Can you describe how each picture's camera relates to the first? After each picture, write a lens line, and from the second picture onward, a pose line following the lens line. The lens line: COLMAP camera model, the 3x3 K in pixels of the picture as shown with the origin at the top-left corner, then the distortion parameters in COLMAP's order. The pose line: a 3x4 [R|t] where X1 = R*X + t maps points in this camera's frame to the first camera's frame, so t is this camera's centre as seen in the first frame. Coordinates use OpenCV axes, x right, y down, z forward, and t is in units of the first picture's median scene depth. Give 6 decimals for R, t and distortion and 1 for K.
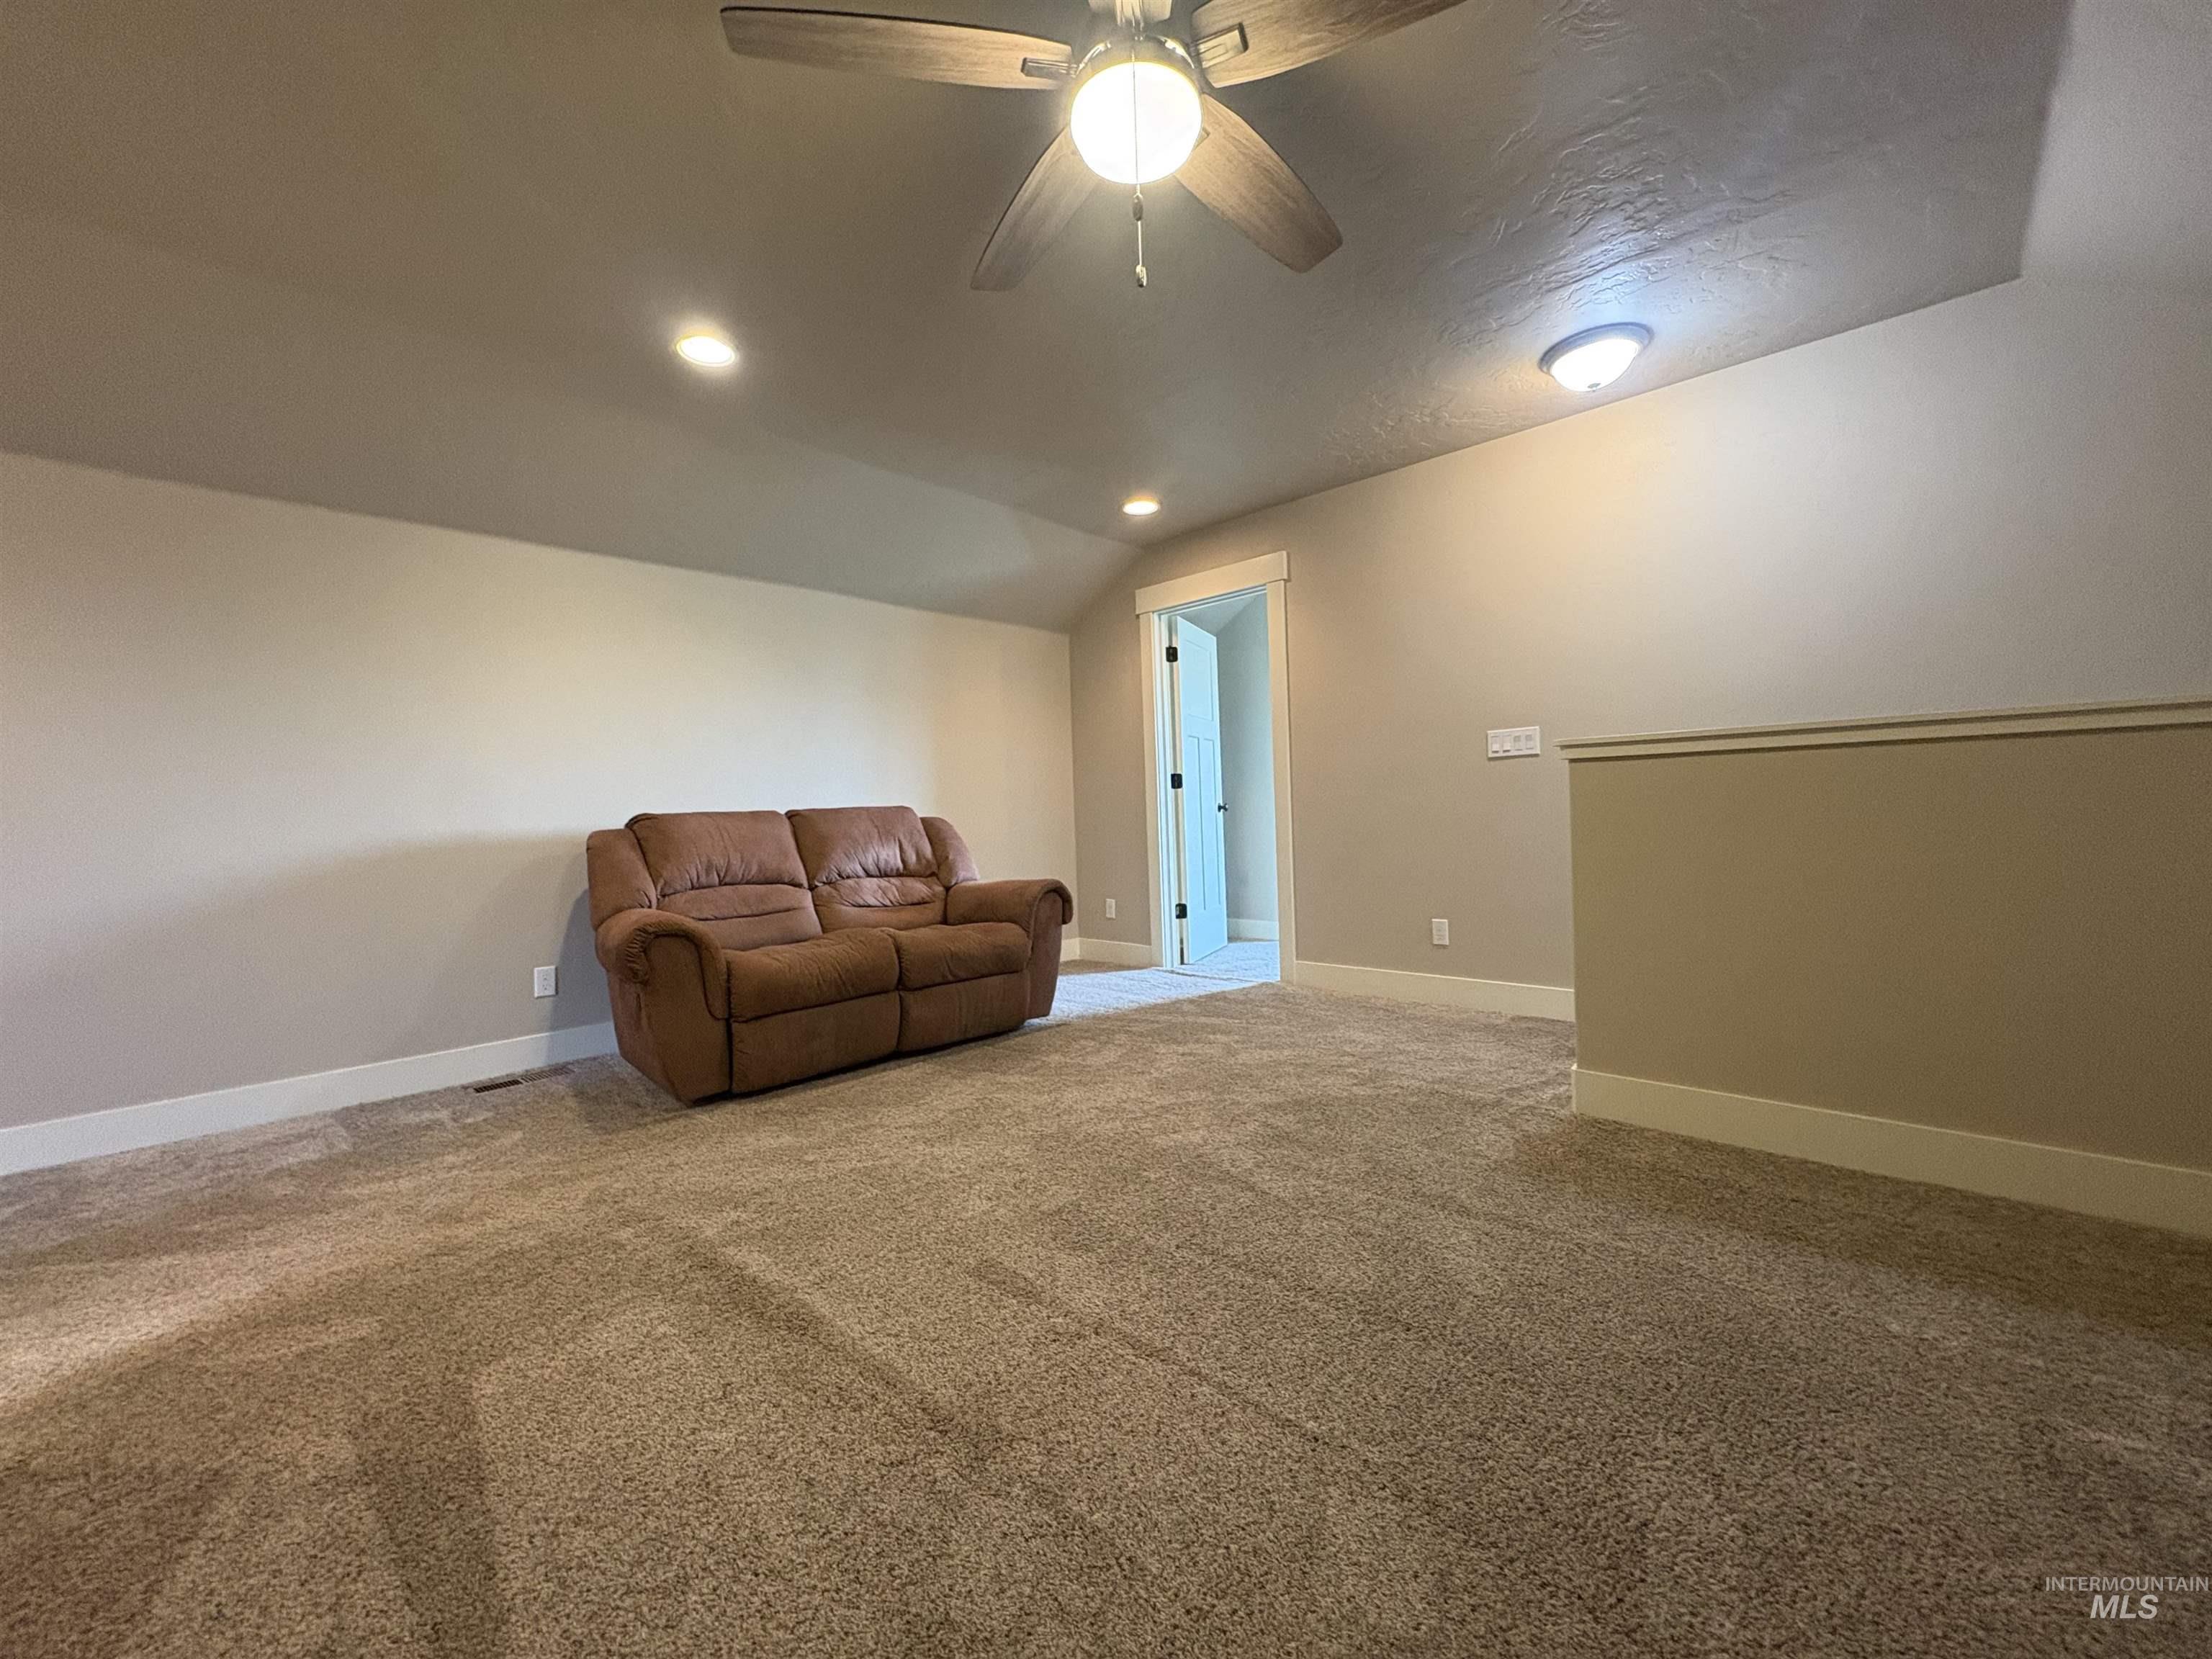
lens RADIAL K [[881.9, 0, 1104.6], [0, 881.9, 833.0], [0, 0, 1]] dist [0.002830, -0.000496]
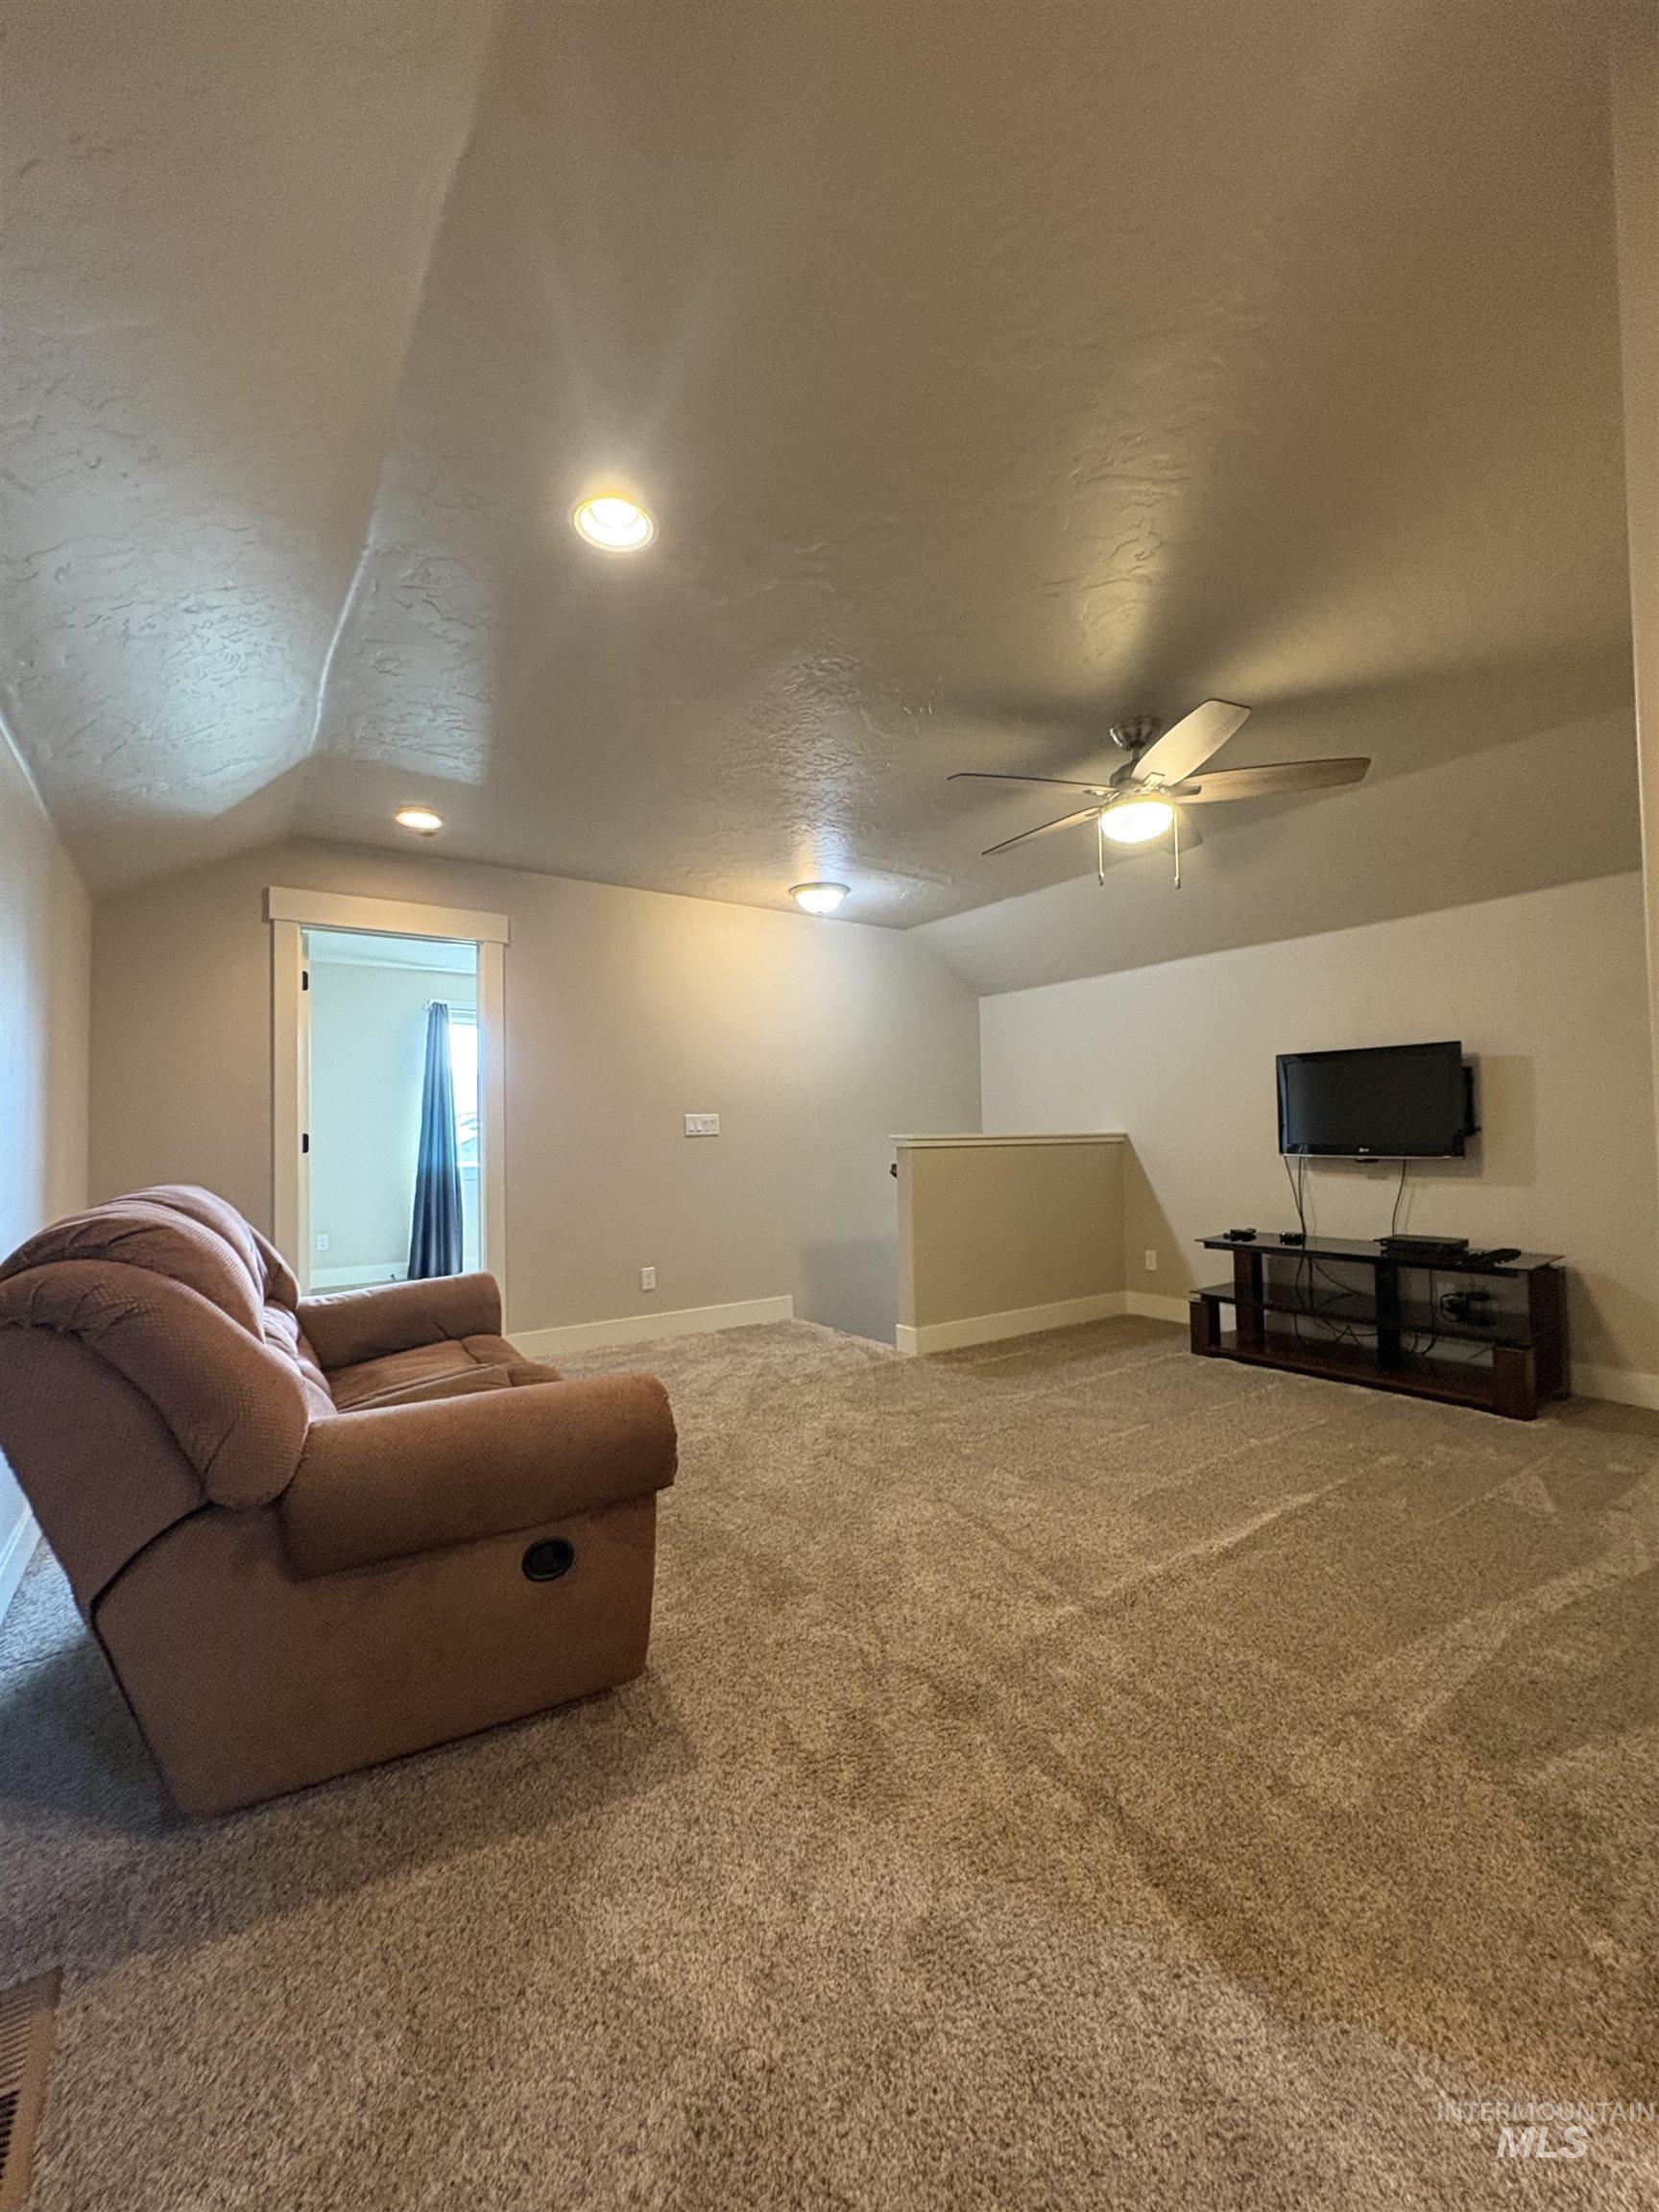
lens RADIAL K [[881.9, 0, 826.8], [0, 881.9, 1107.0], [0, 0, 1]] dist [0.002830, -0.000496]
pose [[0.205629, 0.057041, 0.976966, -0.945385], [0.034296, 0.997267, -0.065444, -0.041468], [-0.978029, 0.046963, 0.203110, 0.640274]]
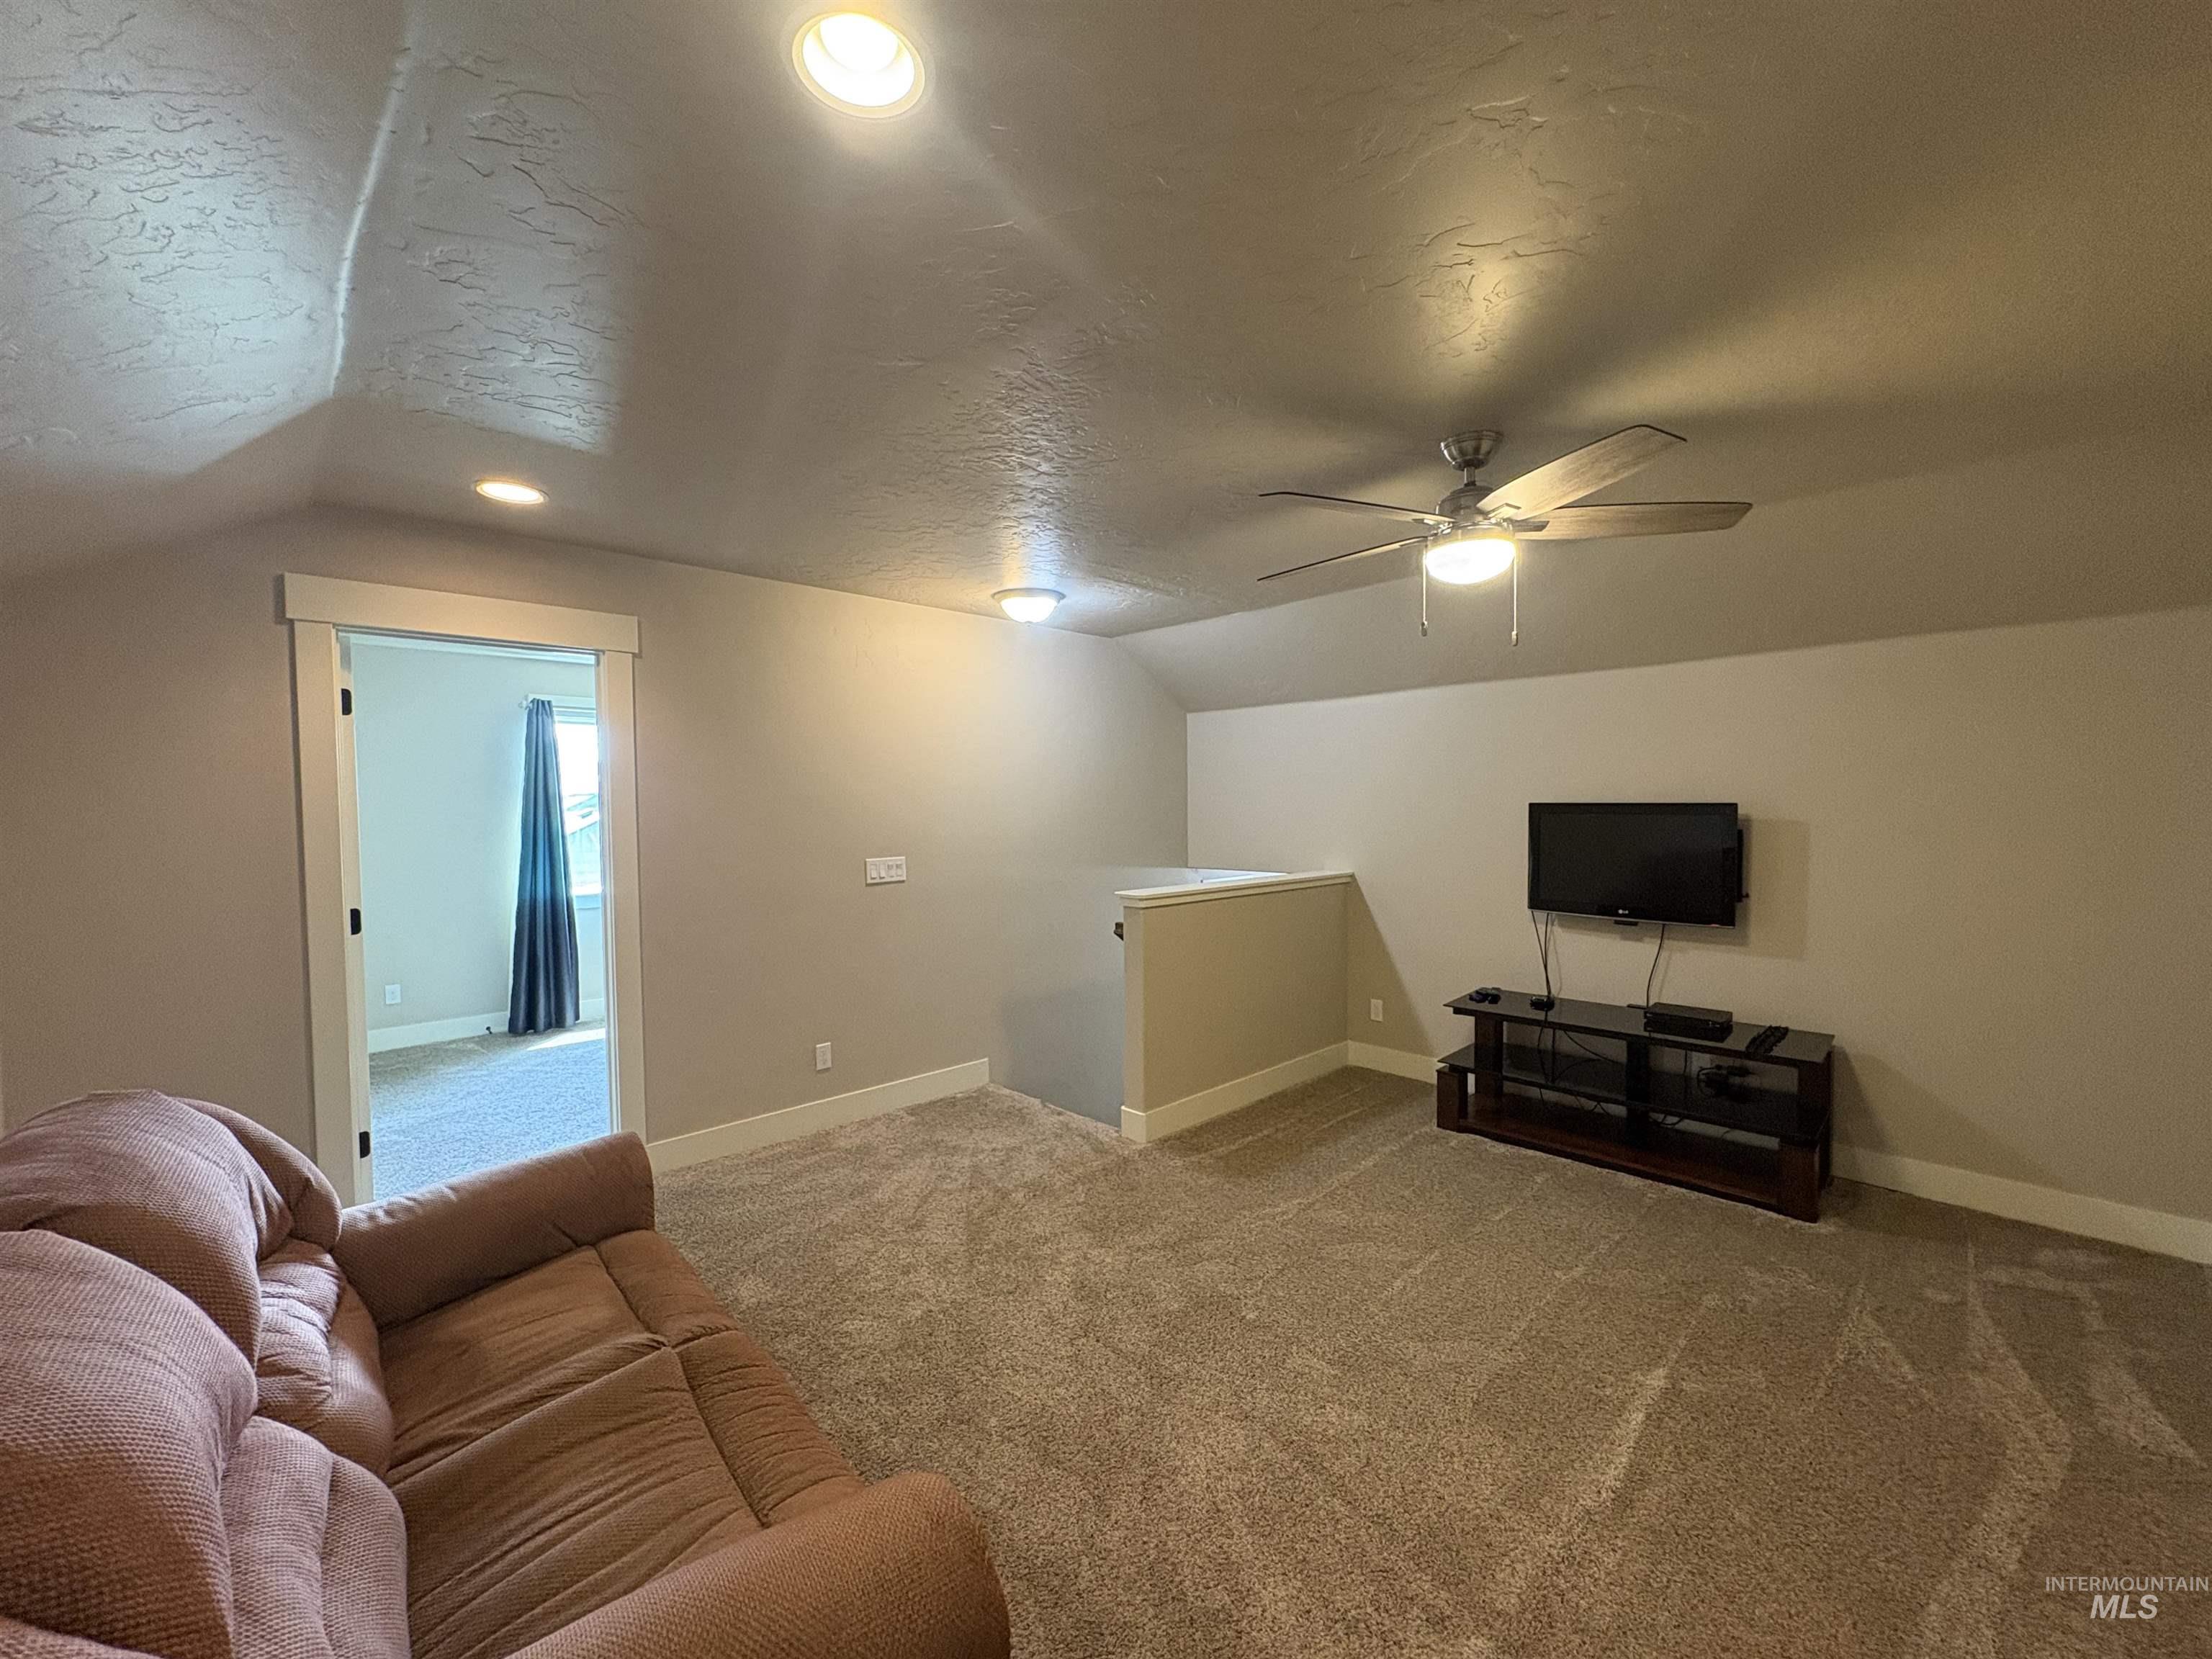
lens RADIAL K [[881.9, 0, 1104.6], [0, 881.9, 833.0], [0, 0, 1]] dist [0.002830, -0.000496]
pose [[0.051553, -0.003367, 0.998665, -0.763256], [0.032089, 0.999484, 0.001713, -0.168302], [-0.998155, 0.031957, 0.051634, 0.779596]]
